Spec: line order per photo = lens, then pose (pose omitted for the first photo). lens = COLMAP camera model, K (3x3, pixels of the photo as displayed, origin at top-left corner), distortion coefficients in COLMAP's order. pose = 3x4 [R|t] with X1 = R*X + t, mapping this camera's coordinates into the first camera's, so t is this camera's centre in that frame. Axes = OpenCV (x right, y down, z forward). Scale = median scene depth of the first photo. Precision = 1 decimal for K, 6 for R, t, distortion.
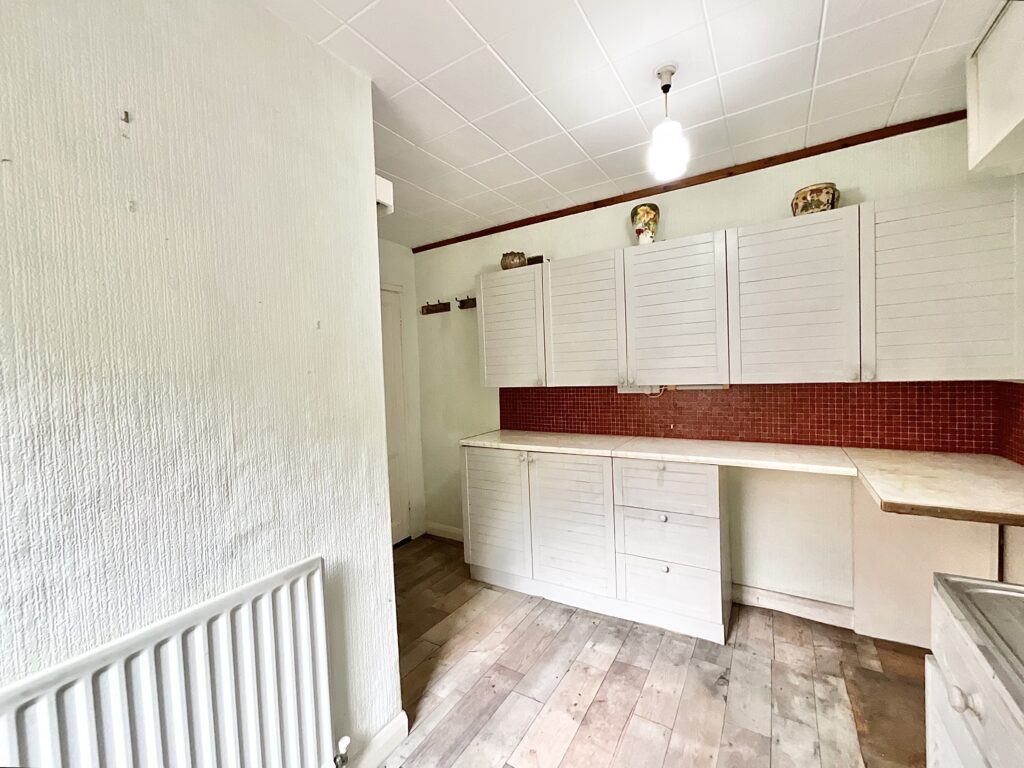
lens RADIAL K [[430.7, 0, 512.0], [0, 430.7, 384.0], [0, 0, 1]] dist [-0.003069, 0.007602]
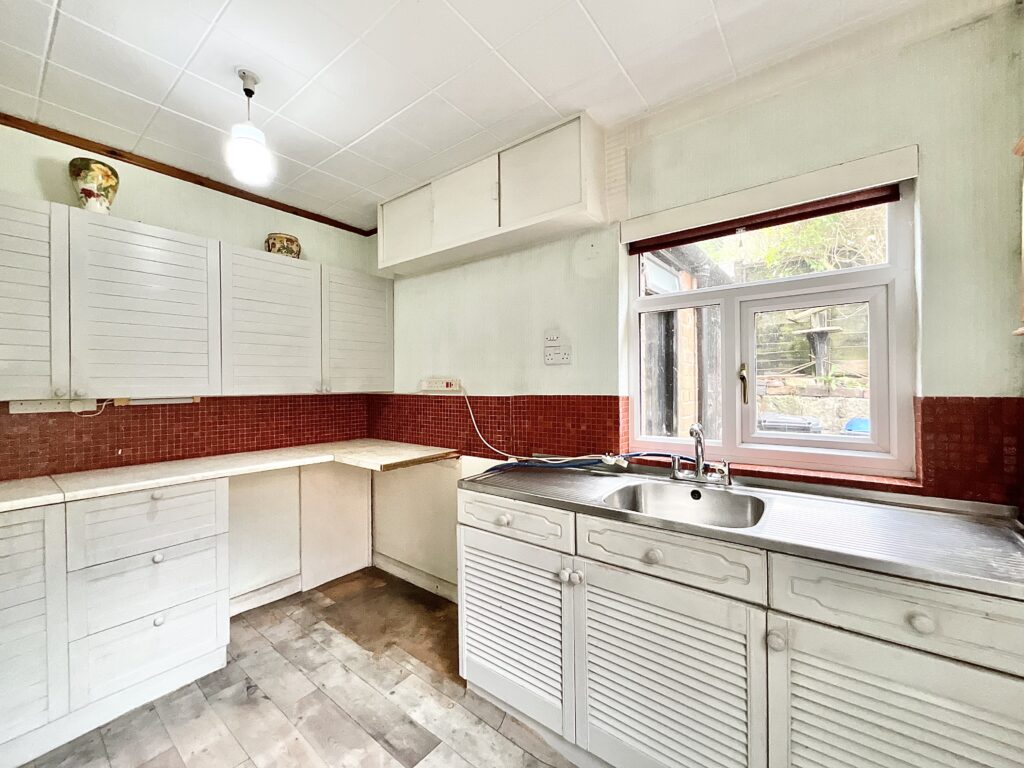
lens RADIAL K [[415.7, 0, 512.0], [0, 415.7, 384.0], [0, 0, 1]] dist [0.001140, 0.000419]
pose [[0.103724, 0.038669, 0.993854, -0.377706], [0.037134, 0.998397, -0.042721, 0.039458], [-0.993913, 0.041337, 0.102121, 0.236597]]
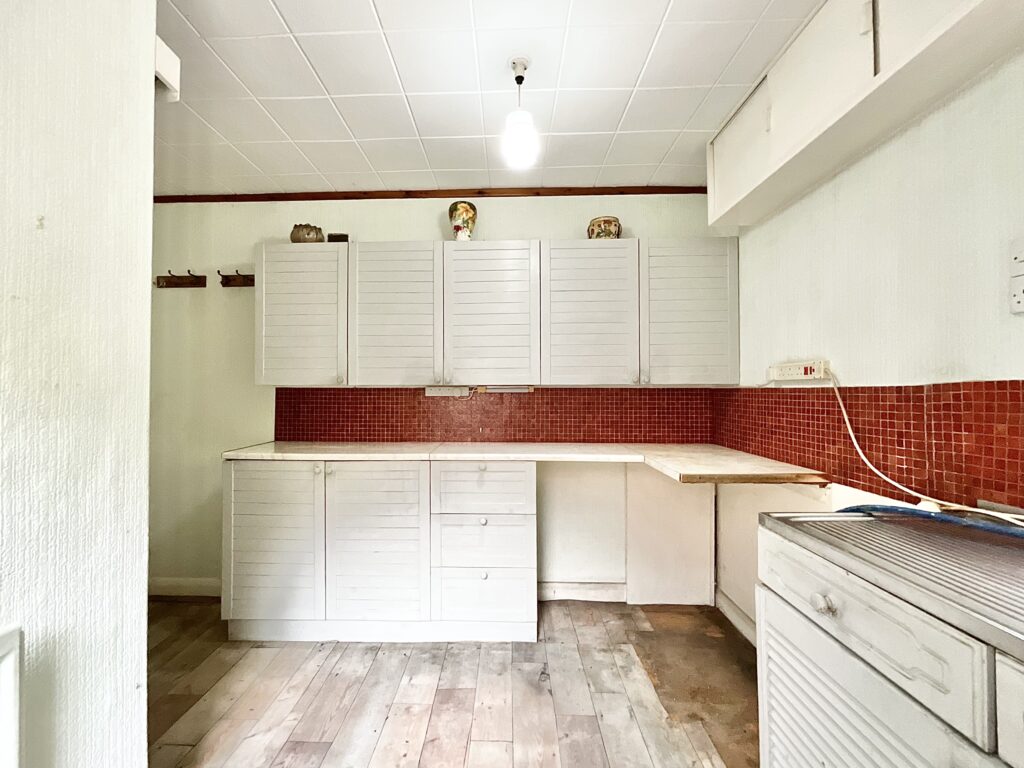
lens RADIAL K [[447.6, 0, 493.0], [0, 447.6, 385.2], [0, 0, 1]] dist [-0.013240, 0.017219]
pose [[0.867693, 0.046321, 0.494938, -0.135067], [-0.016119, 0.997747, -0.065121, 0.074084], [-0.496839, 0.048527, 0.866485, 0.114292]]
